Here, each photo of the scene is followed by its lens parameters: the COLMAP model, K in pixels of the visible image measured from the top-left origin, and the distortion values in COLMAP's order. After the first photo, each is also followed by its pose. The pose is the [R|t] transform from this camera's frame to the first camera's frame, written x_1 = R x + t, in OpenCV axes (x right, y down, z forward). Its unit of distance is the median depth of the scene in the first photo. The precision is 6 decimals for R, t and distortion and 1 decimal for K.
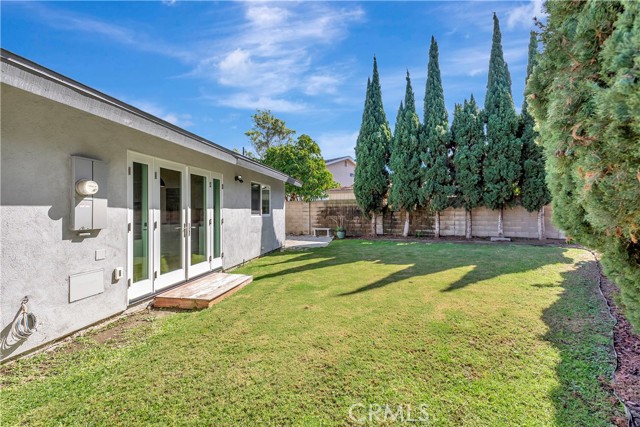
lens RADIAL K [[279.9, 0, 321.0], [0, 279.9, 209.5], [0, 0, 1]] dist [0.015692, 0.001139]
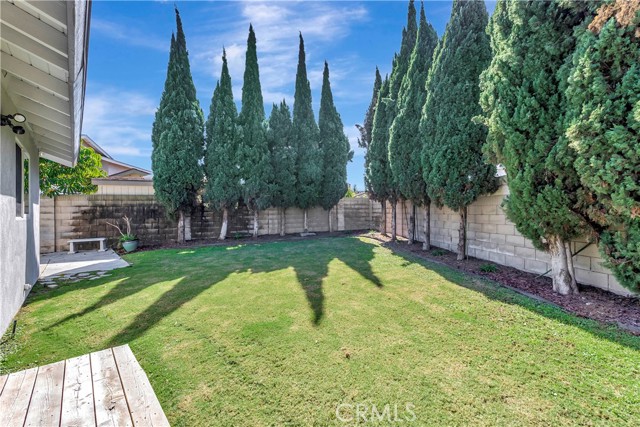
lens RADIAL K [[279.9, 0, 320.1], [0, 279.9, 213.2], [0, 0, 1]] dist [0.015692, 0.001139]
pose [[0.613348, -0.010986, 0.789736, -0.199385], [0.008377, 0.999938, 0.007404, 0.010394], [-0.789768, 0.002074, 0.613402, 0.230339]]
